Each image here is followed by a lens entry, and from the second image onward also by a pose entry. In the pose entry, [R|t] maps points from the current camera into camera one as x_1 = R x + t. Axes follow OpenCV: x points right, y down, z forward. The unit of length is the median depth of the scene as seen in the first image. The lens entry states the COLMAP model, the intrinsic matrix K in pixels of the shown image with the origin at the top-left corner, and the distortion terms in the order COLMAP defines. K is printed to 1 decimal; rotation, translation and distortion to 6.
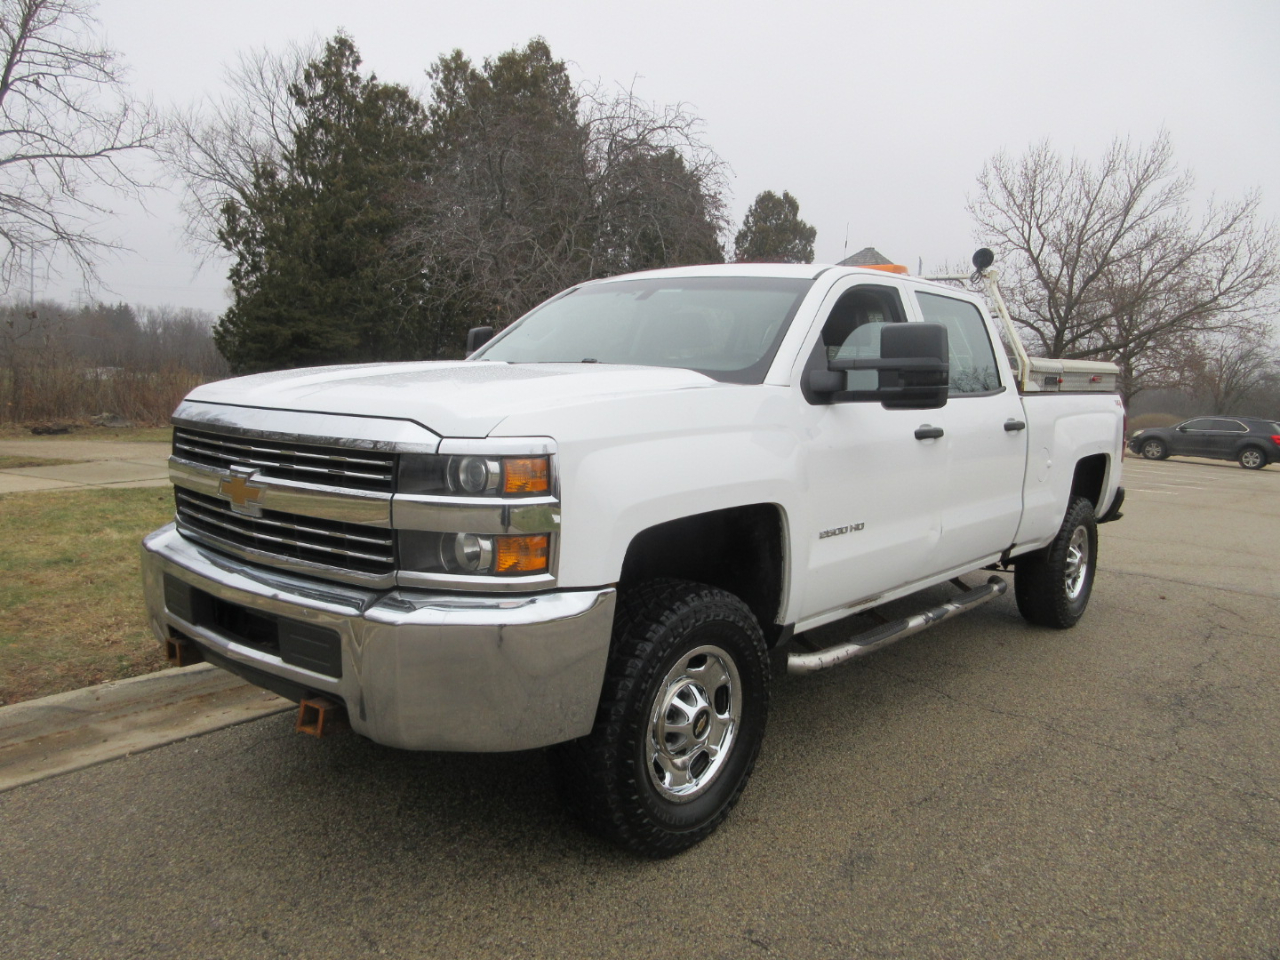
lens RADIAL K [[963.6, 0, 640.5], [0, 963.6, 477.0], [0, 0, 1]] dist [0.006905, 0.011812]
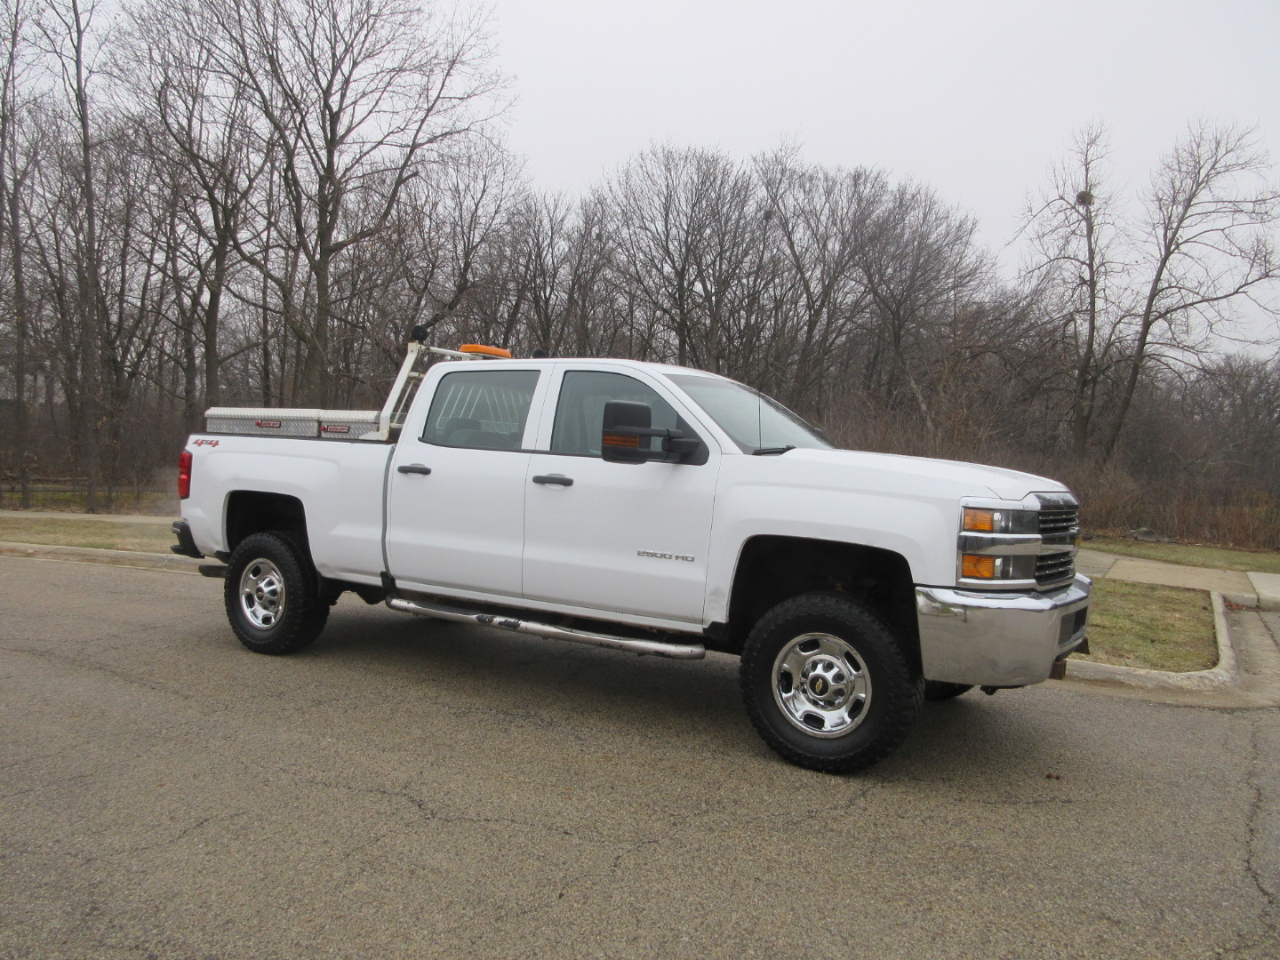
lens RADIAL K [[962.6, 0, 640.0], [0, 962.6, 480.0], [0, 0, 1]] dist [0.001904, 0.011424]
pose [[0.213108, -0.008840, -0.976989, 0.320308], [-0.130837, 0.990694, -0.037503, -0.002870], [0.968229, 0.135819, 0.209968, 0.164059]]
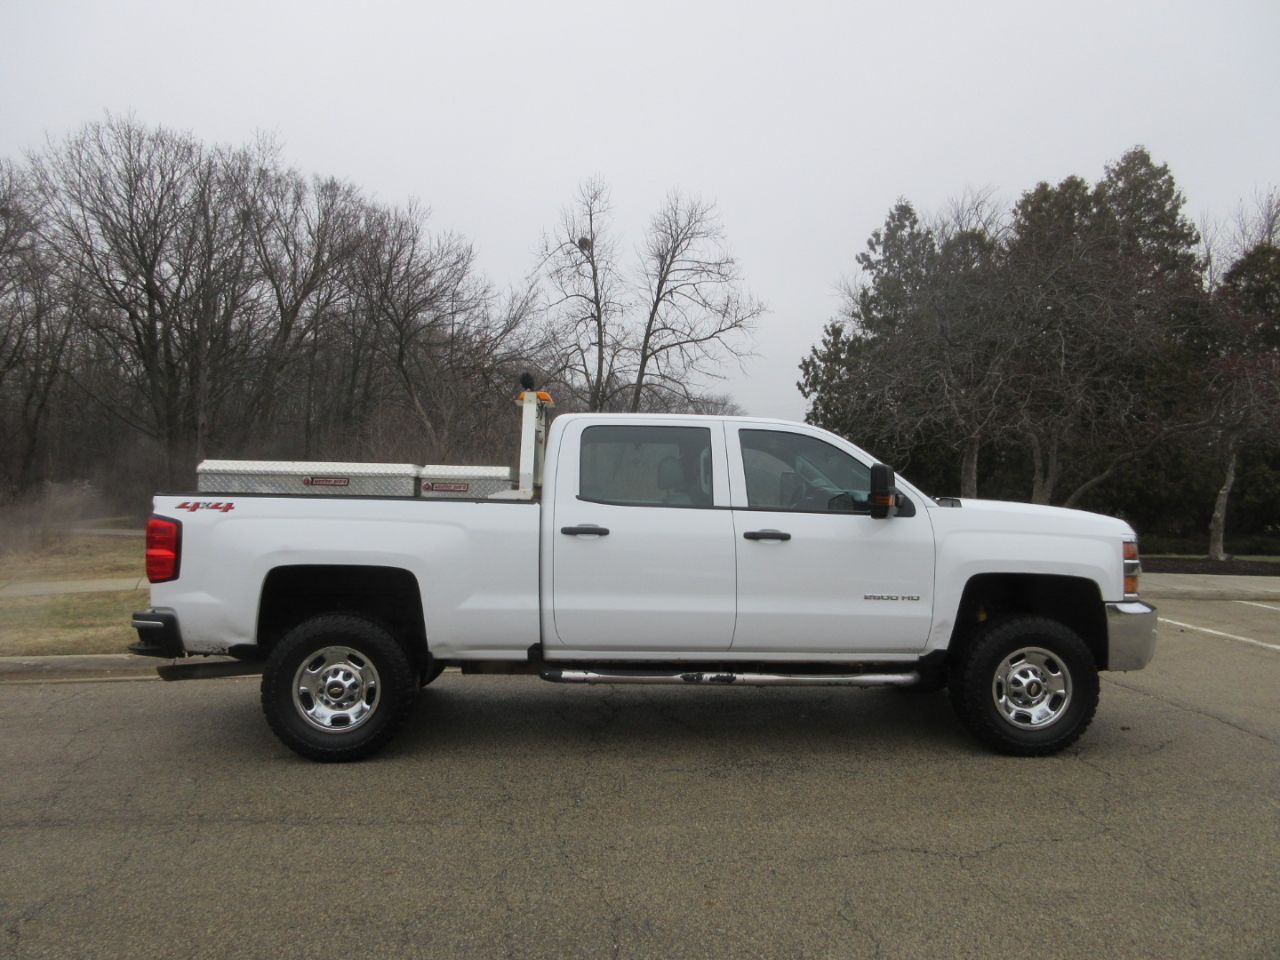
lens RADIAL K [[960.9, 0, 640.8], [0, 960.9, 481.0], [0, 0, 1]] dist [0.003871, 0.004311]
pose [[0.734083, -0.032499, -0.678282, 0.238627], [-0.053321, 0.993011, -0.105286, 0.004255], [0.676964, 0.113455, 0.727220, 0.006179]]
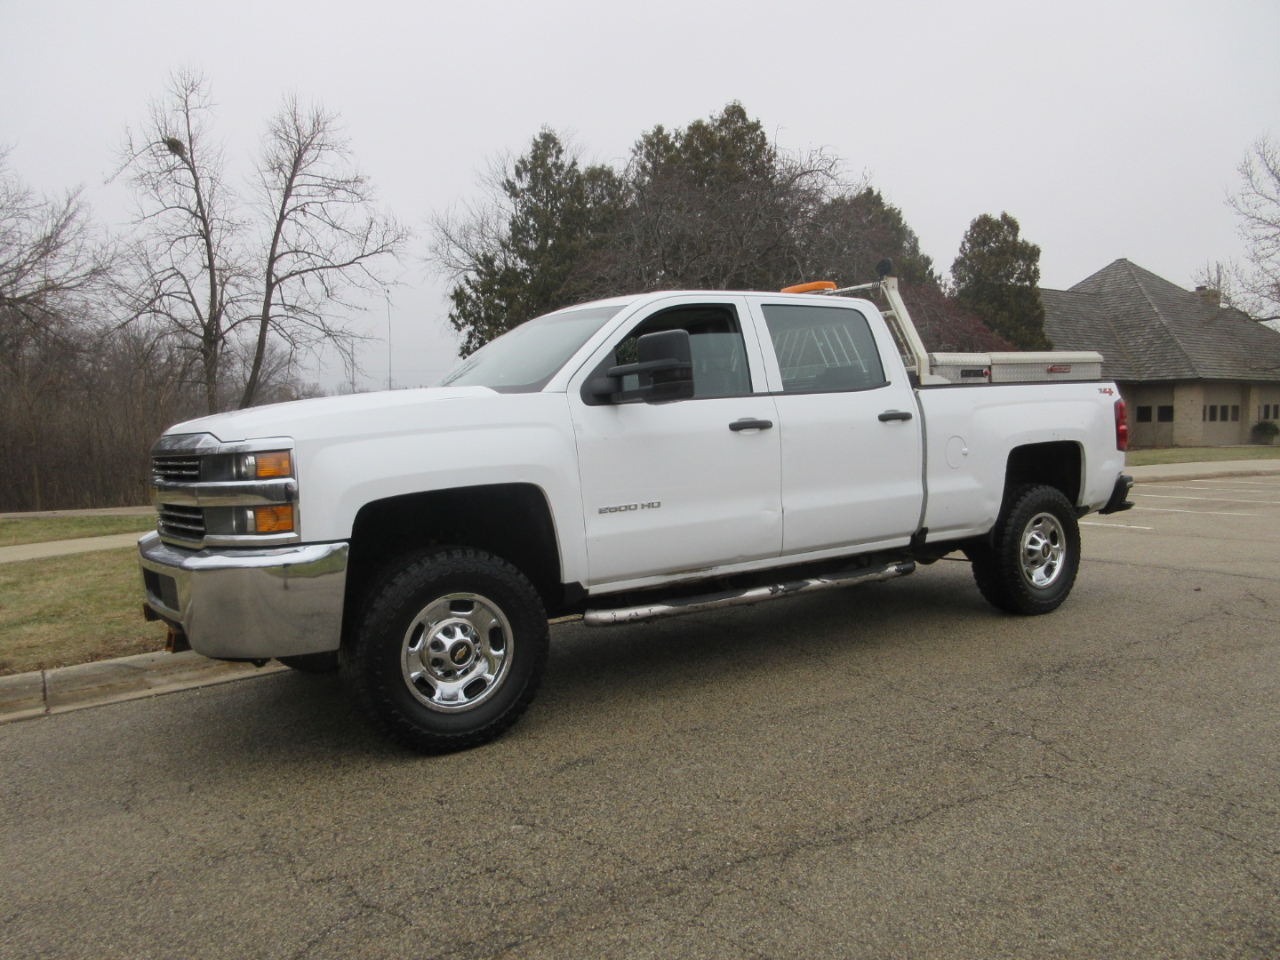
lens RADIAL K [[962.3, 0, 640.8], [0, 962.3, 477.0], [0, 0, 1]] dist [0.008790, 0.007369]
pose [[0.960651, -0.059395, -0.271334, 0.079988], [0.045128, 0.997265, -0.058529, 0.012887], [0.274068, 0.043981, 0.960704, -0.023213]]
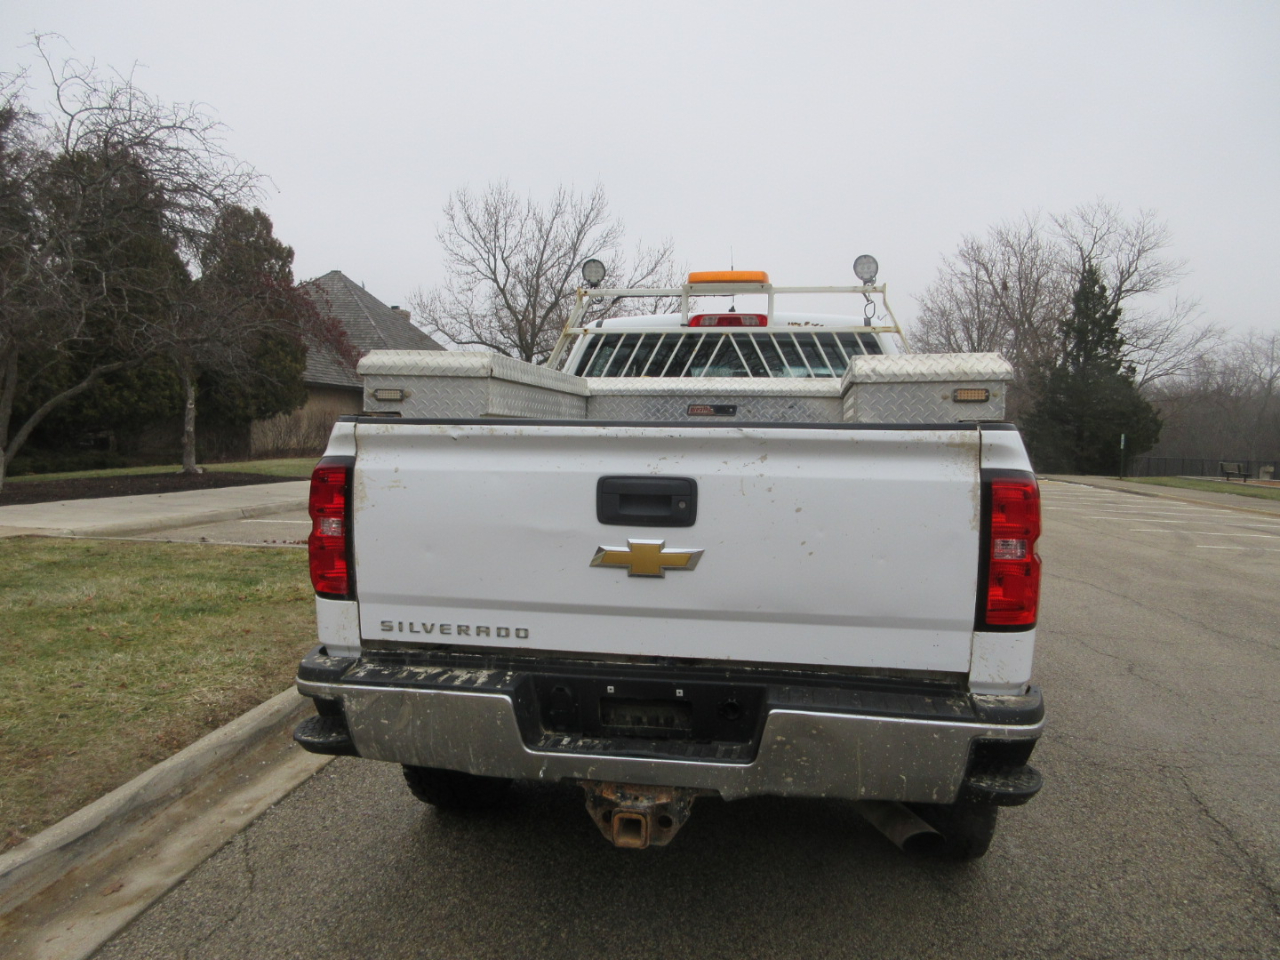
lens RADIAL K [[963.6, 0, 640.5], [0, 963.6, 477.0], [0, 0, 1]] dist [0.006905, 0.011812]
pose [[0.848257, -0.063195, 0.525801, -0.071309], [0.075361, 0.997155, -0.001732, -0.007798], [-0.524196, 0.041094, 0.850606, 0.029658]]
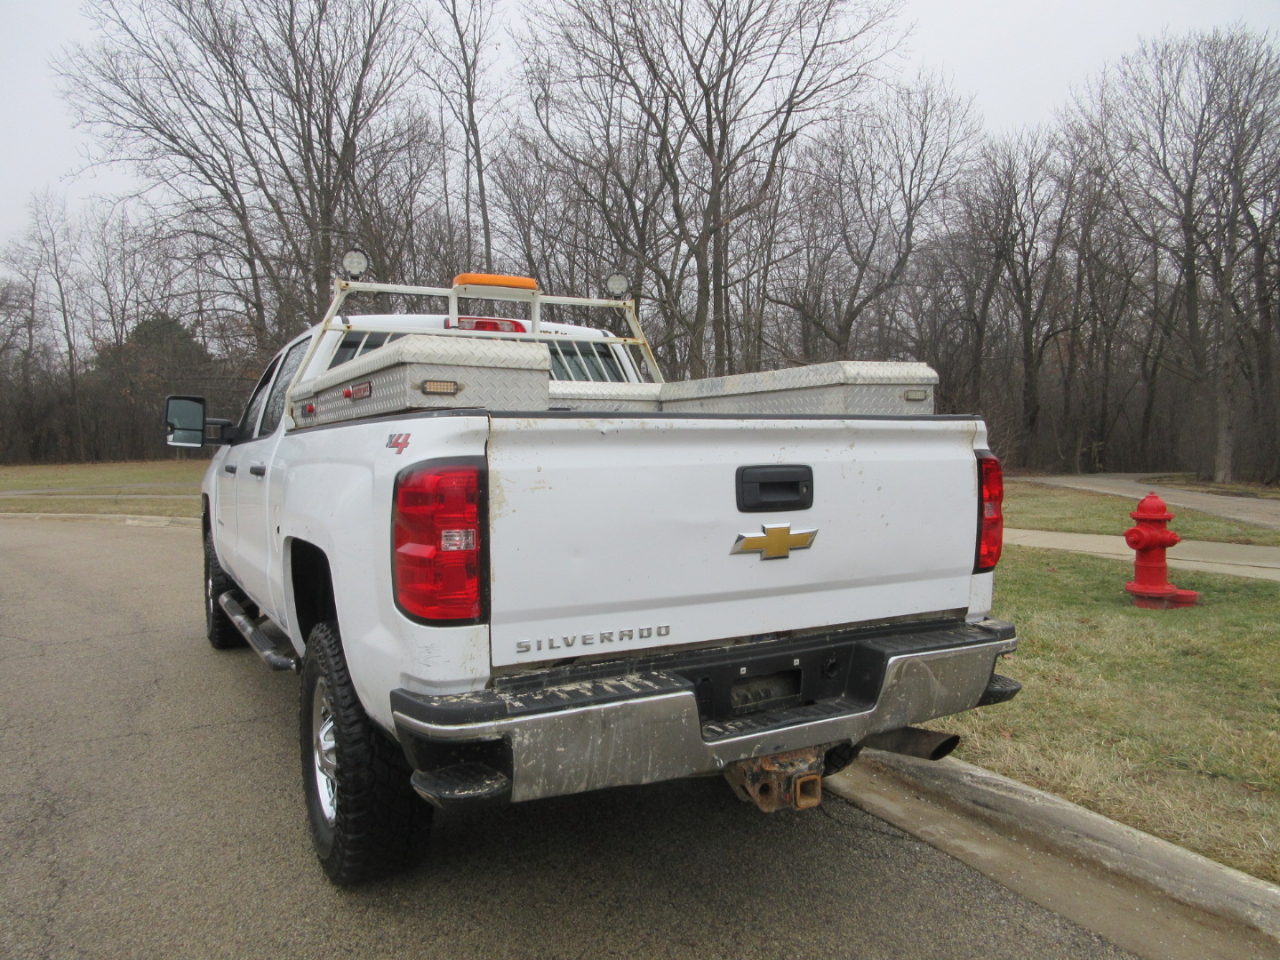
lens RADIAL K [[962.3, 0, 640.8], [0, 962.3, 477.0], [0, 0, 1]] dist [0.008790, 0.007369]
pose [[0.316945, -0.079216, 0.945130, -0.123993], [0.110825, 0.992773, 0.046045, -0.013217], [-0.941947, 0.090150, 0.323434, 0.092648]]
